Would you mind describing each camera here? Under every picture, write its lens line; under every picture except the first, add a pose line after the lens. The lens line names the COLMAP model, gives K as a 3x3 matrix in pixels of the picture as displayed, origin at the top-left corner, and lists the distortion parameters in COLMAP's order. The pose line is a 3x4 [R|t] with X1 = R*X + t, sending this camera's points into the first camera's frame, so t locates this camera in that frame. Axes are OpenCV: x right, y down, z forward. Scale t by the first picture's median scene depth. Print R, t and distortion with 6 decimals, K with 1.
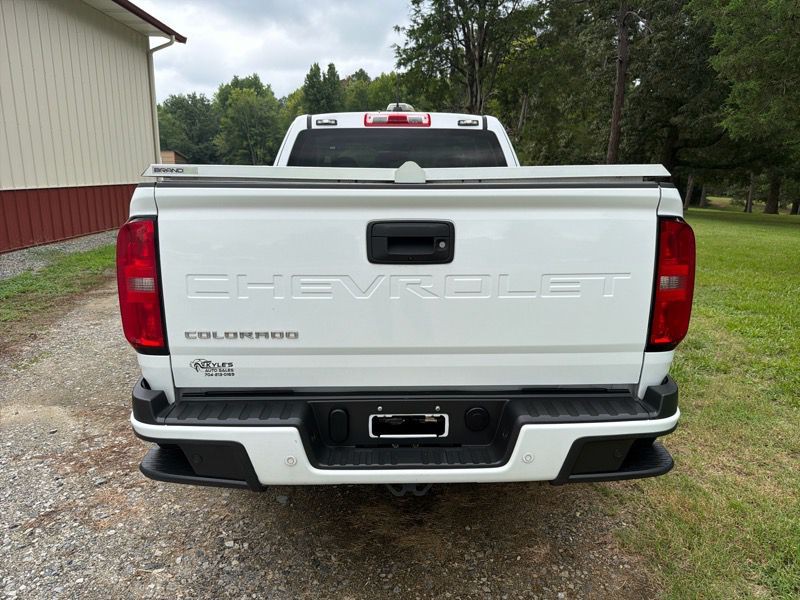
lens RADIAL K [[563.9, 0, 404.1], [0, 563.9, 306.6], [0, 0, 1]] dist [0.029895, -0.043114]
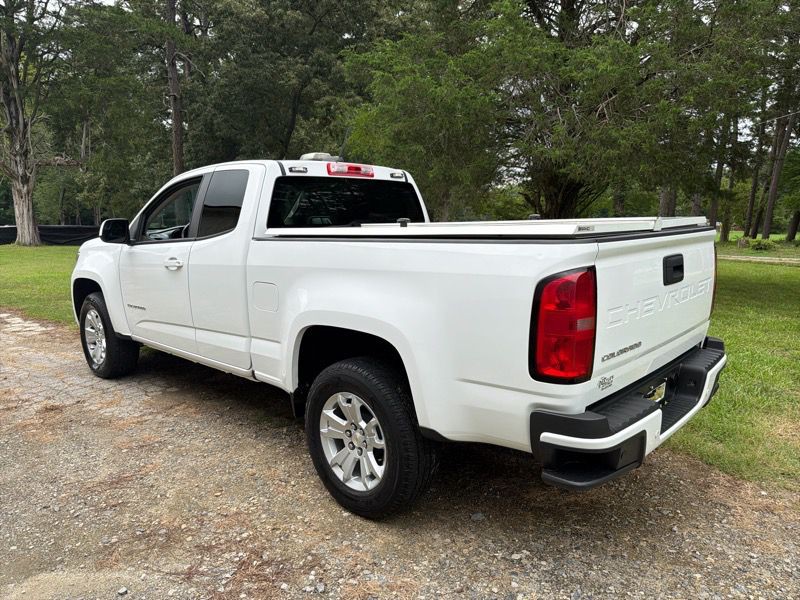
lens RADIAL K [[563.9, 0, 404.1], [0, 563.9, 303.2], [0, 0, 1]] dist [0.029895, -0.043114]
pose [[0.696479, -0.120647, 0.707362, -0.734746], [0.163467, 0.986522, 0.007307, -0.071243], [-0.698710, 0.110541, 0.706814, 0.194917]]
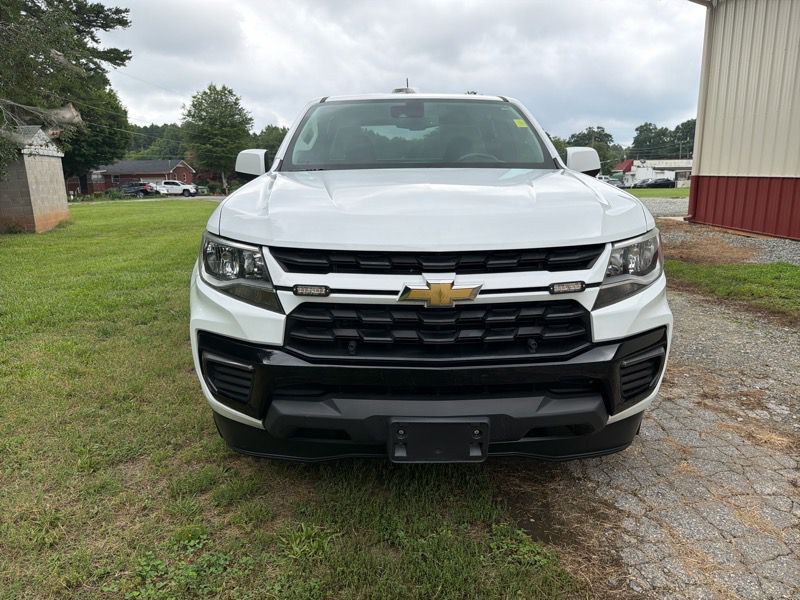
lens RADIAL K [[563.9, 0, 399.3], [0, 563.9, 301.6], [0, 0, 1]] dist [0.029895, -0.043114]
pose [[-0.999925, 0.006876, 0.010140, -0.002086], [0.010653, 0.896696, 0.442519, -0.525514], [-0.006050, 0.442594, -0.896702, 2.392533]]
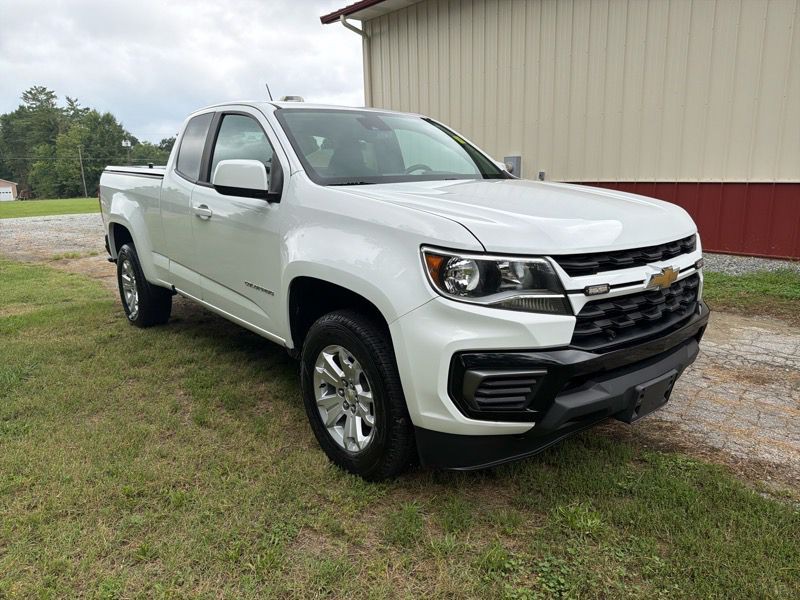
lens RADIAL K [[563.9, 0, 404.5], [0, 563.9, 301.3], [0, 0, 1]] dist [0.029895, -0.043114]
pose [[-0.783045, 0.152720, -0.602923, 0.575835], [-0.125478, 0.910663, 0.393634, -0.502126], [0.609176, 0.383886, -0.693928, 2.220534]]
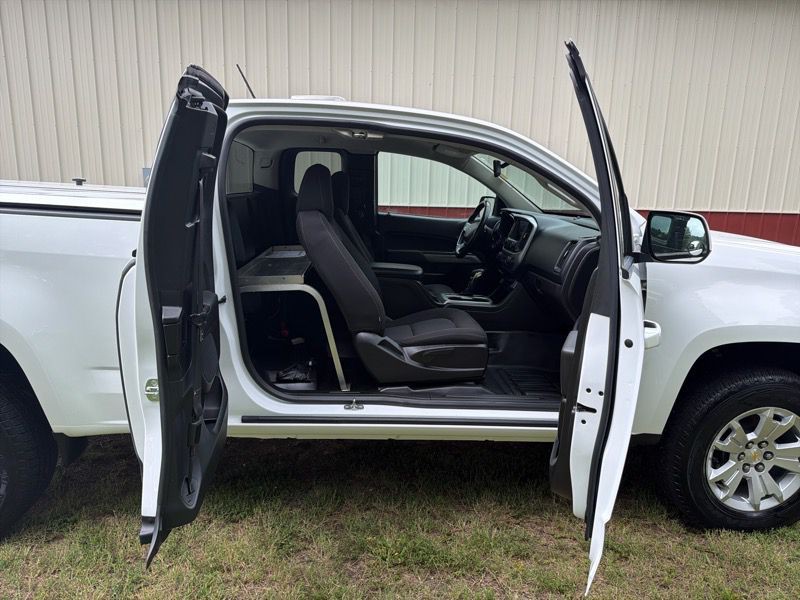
lens RADIAL K [[563.9, 0, 406.9], [0, 563.9, 298.0], [0, 0, 1]] dist [0.029895, -0.043114]
pose [[0.047803, 0.207287, -0.977112, 0.828624], [-0.253955, 0.948607, 0.188816, -0.309197], [0.966034, 0.239116, 0.097988, 1.215103]]
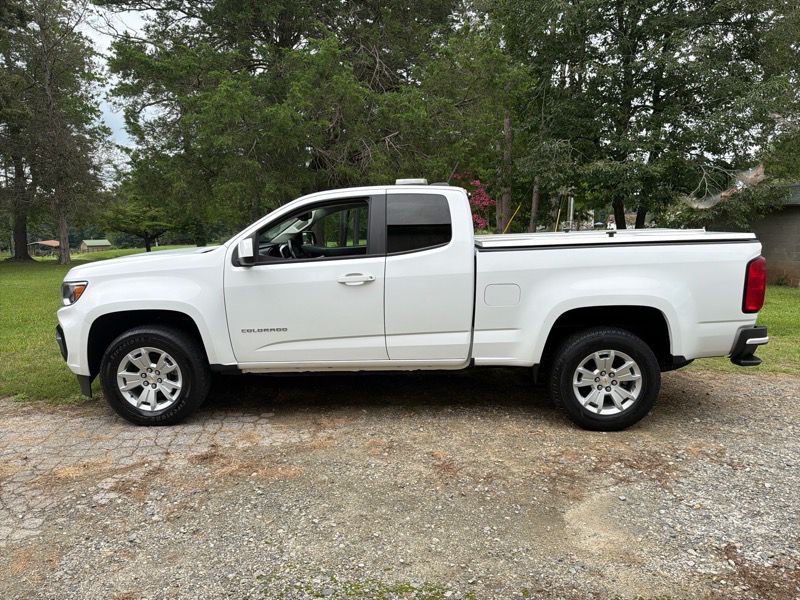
lens RADIAL K [[563.9, 0, 398.0], [0, 563.9, 302.2], [0, 0, 1]] dist [0.029895, -0.043114]
pose [[0.056268, -0.147737, 0.987425, -1.391741], [0.227590, 0.964852, 0.131390, -0.293714], [-0.972130, 0.217335, 0.087913, 1.081610]]
